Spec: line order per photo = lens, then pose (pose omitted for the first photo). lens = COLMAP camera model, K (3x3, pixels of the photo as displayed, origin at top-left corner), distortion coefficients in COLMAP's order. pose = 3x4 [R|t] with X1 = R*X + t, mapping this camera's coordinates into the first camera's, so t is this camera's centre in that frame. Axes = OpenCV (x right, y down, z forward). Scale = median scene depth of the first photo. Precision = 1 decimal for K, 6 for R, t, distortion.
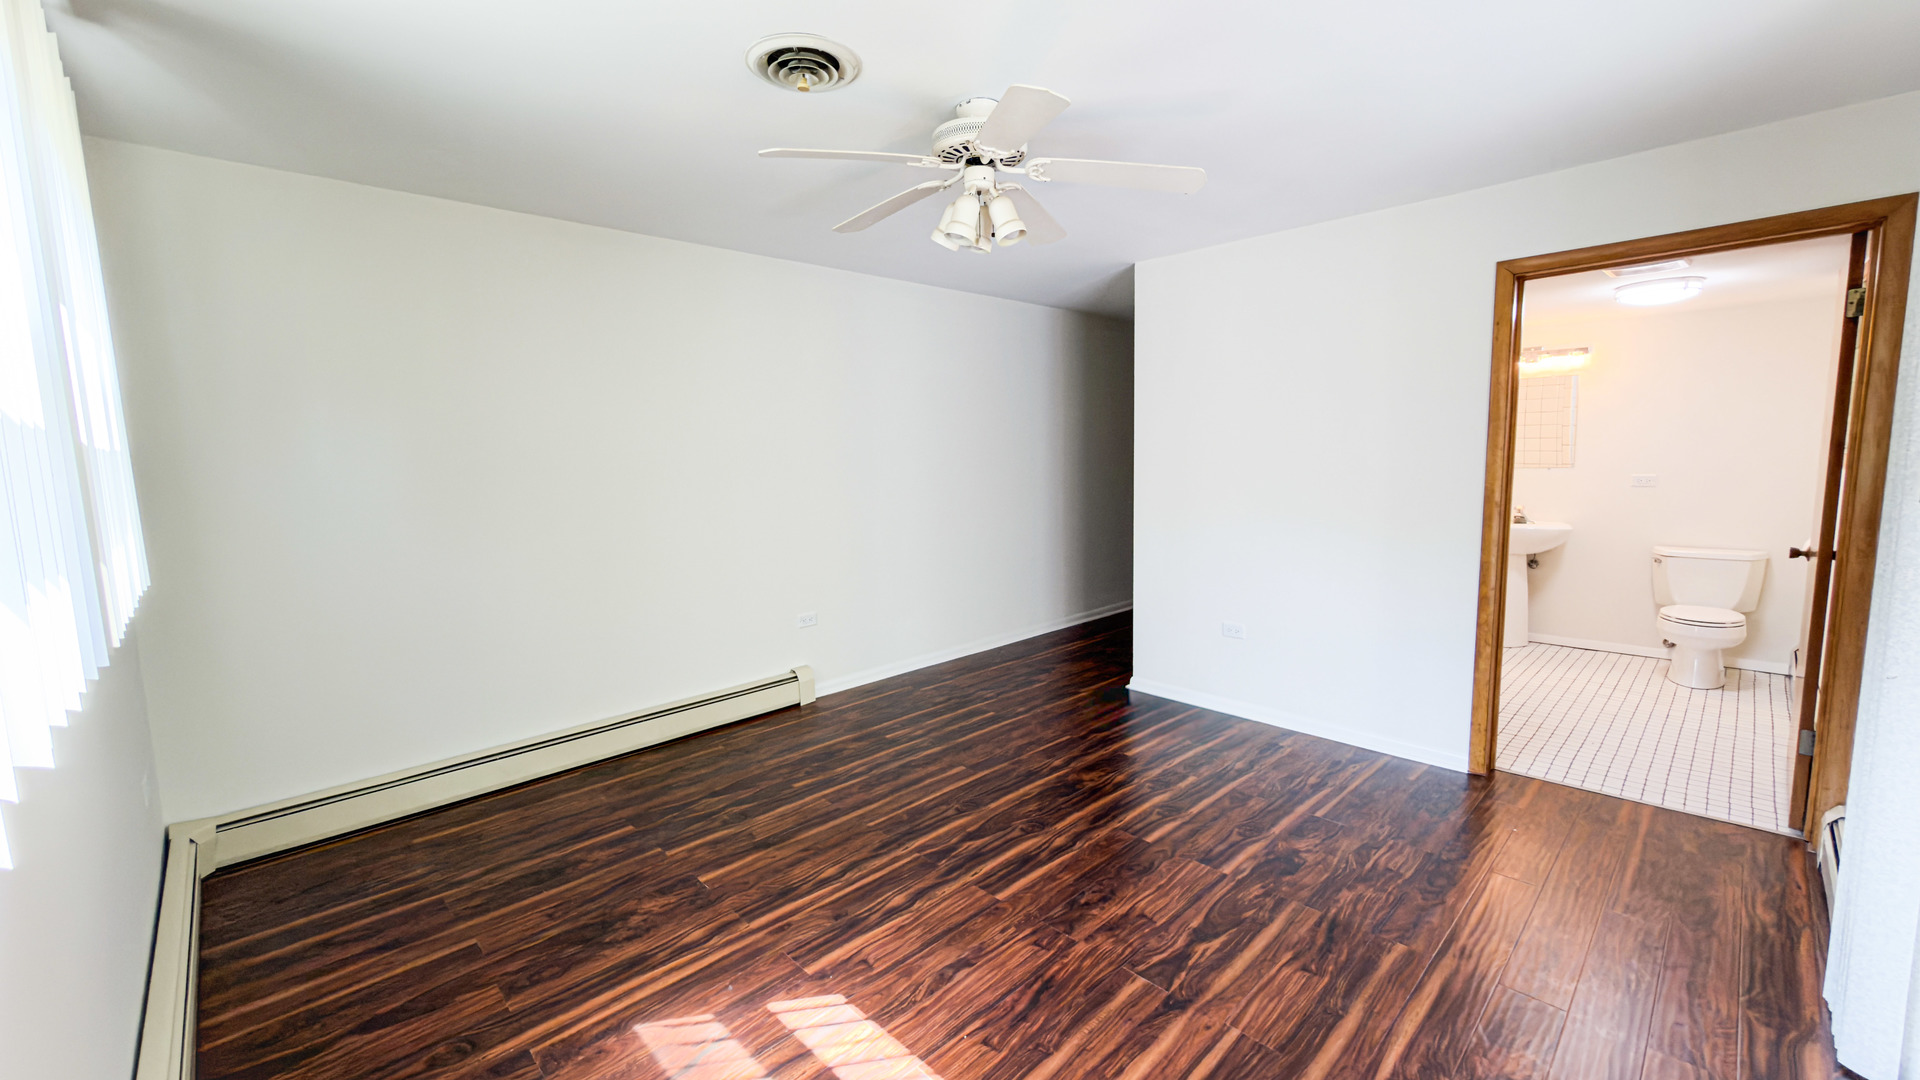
lens RADIAL K [[768.4, 0, 960.0], [0, 768.4, 540.0], [0, 0, 1]] dist [0.002733, -0.000045]
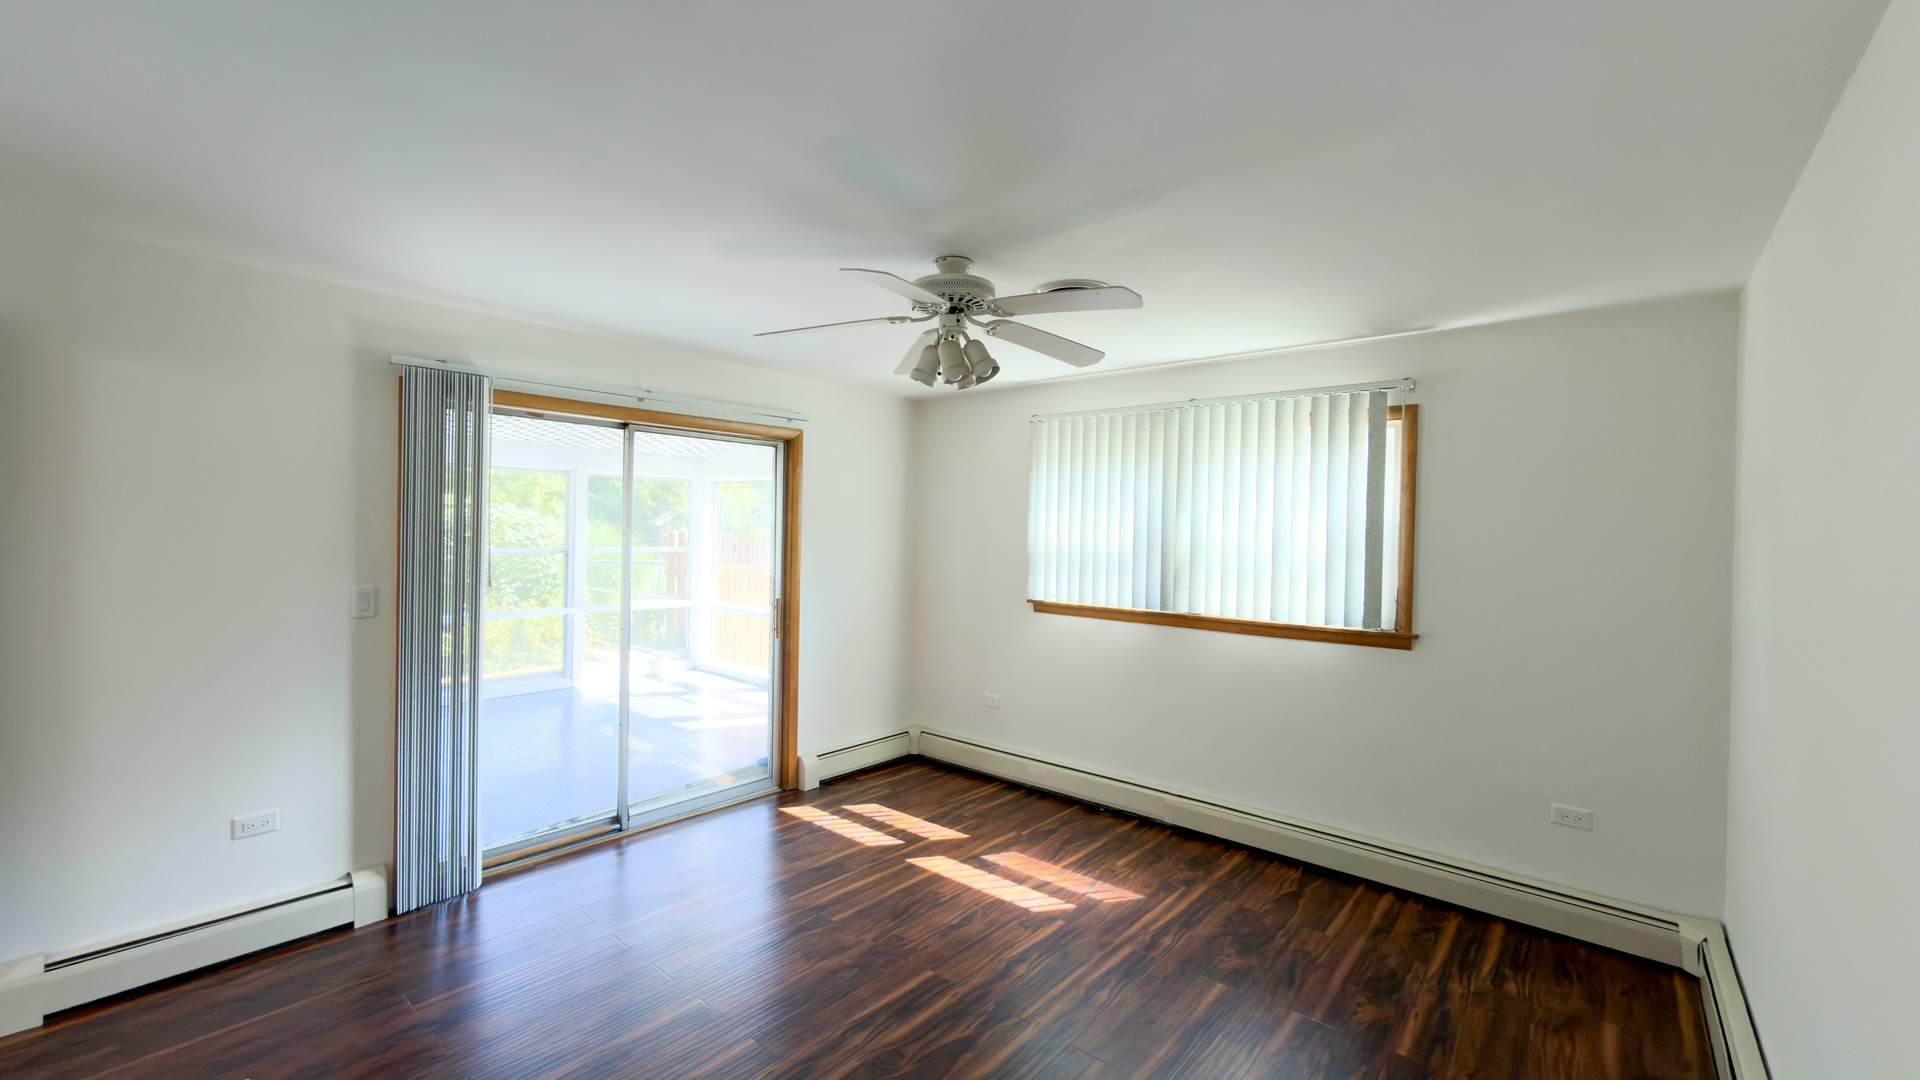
lens RADIAL K [[768.4, 0, 960.0], [0, 768.4, 540.0], [0, 0, 1]] dist [0.002733, -0.000045]
pose [[-0.995291, 0.002564, -0.096896, 0.109018], [-0.009872, 0.991769, 0.127656, -0.278282], [0.096426, 0.128012, -0.987074, 1.930307]]
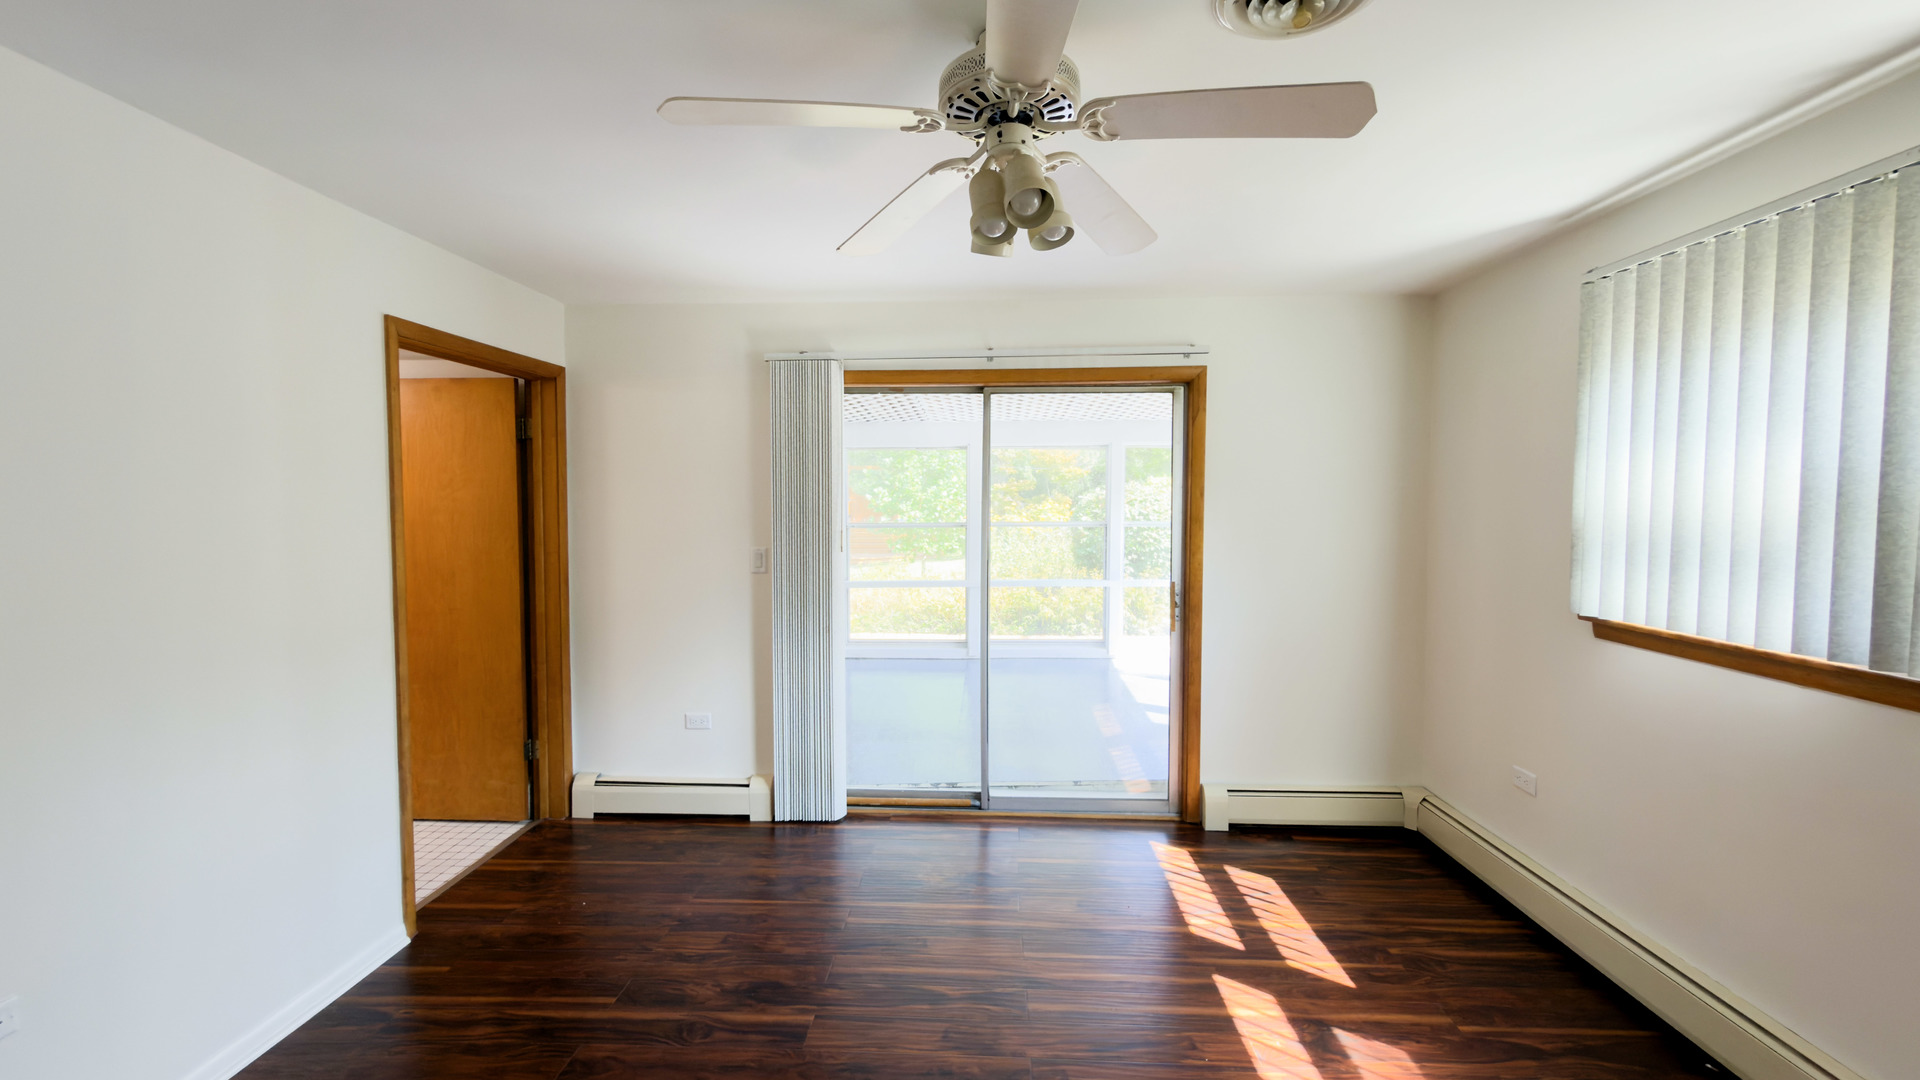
lens RADIAL K [[768.4, 0, 960.0], [0, 768.4, 540.0], [0, 0, 1]] dist [0.002733, -0.000045]
pose [[-0.688876, -0.016216, 0.724697, -0.398778], [0.095932, 0.988916, 0.113319, -0.190220], [-0.718503, 0.147585, -0.679686, 1.399417]]
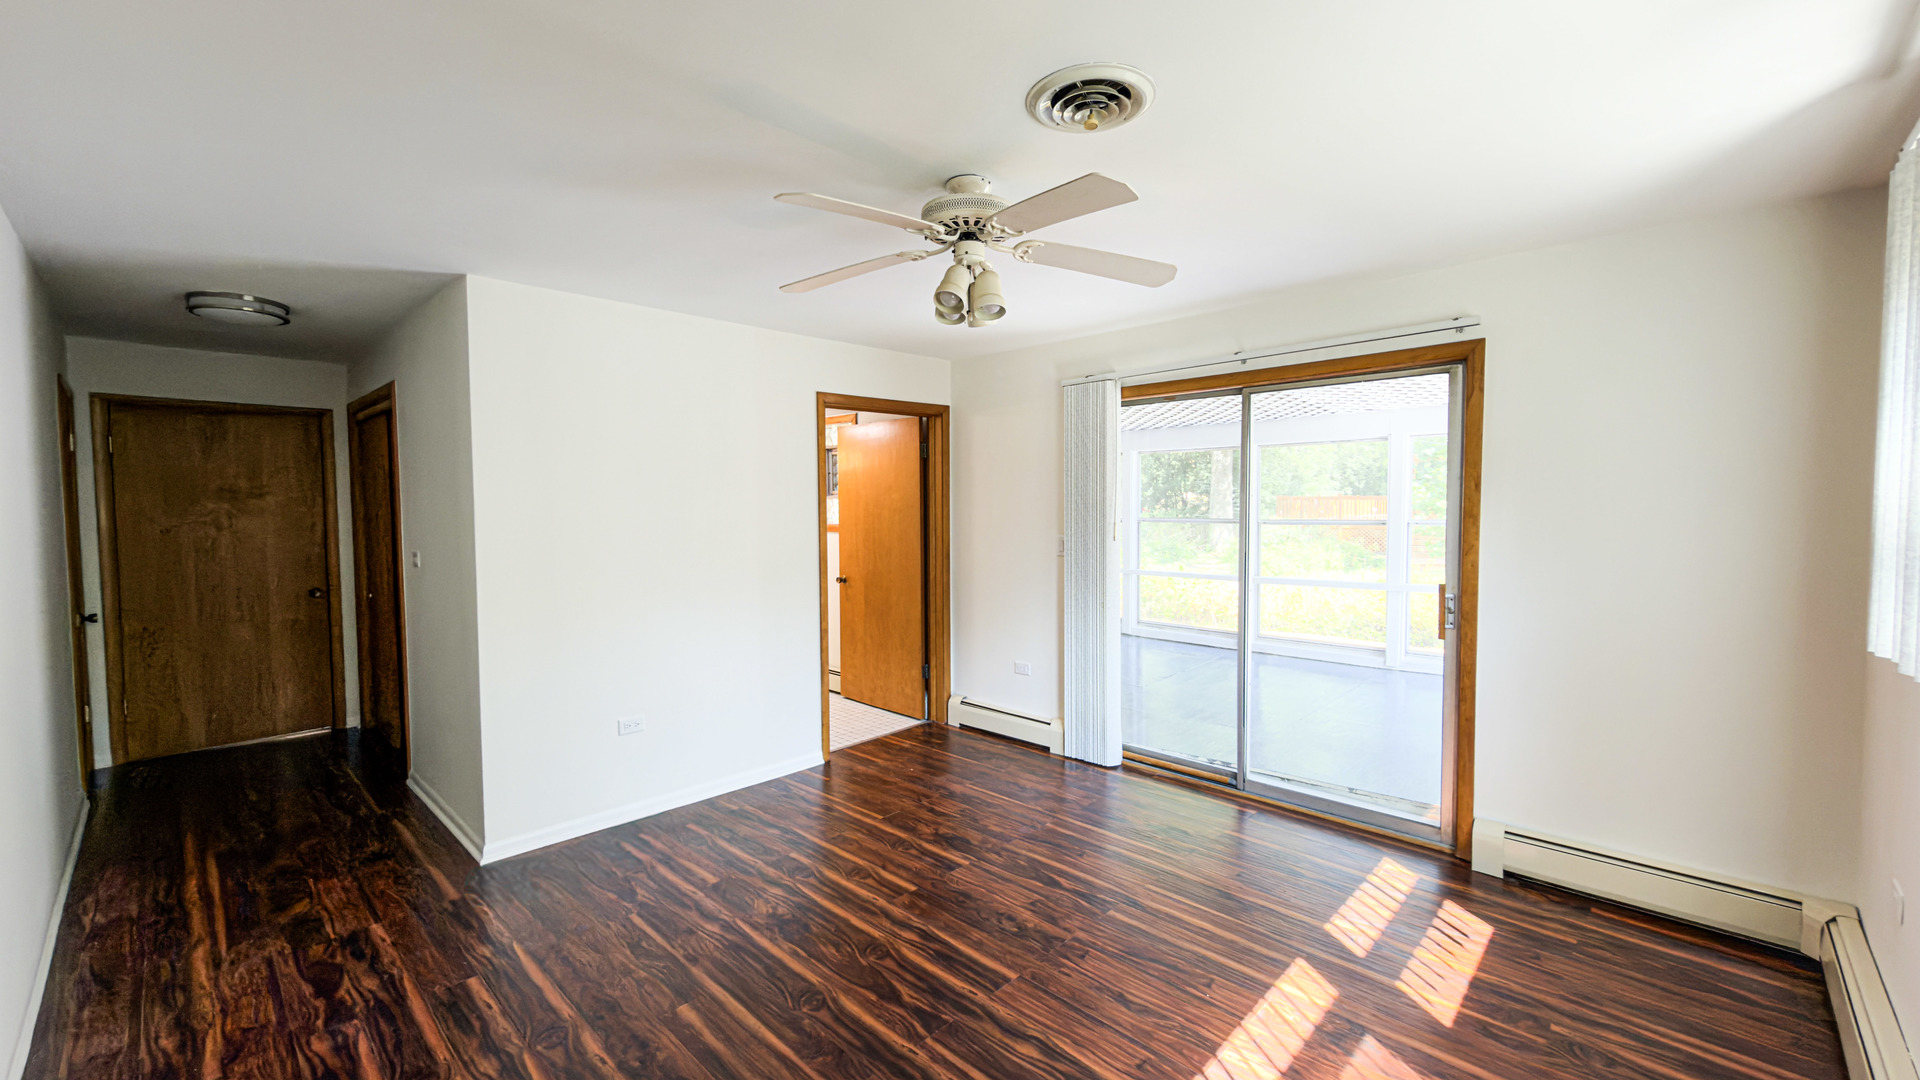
lens RADIAL K [[765.1, 0, 963.2], [0, 765.1, 543.1], [0, 0, 1]] dist [0.008129, 0.000081]
pose [[-0.037712, -0.031143, 0.998803, -0.876392], [0.121751, 0.991925, 0.035526, -0.124760], [-0.991844, 0.122945, -0.033616, 0.988089]]
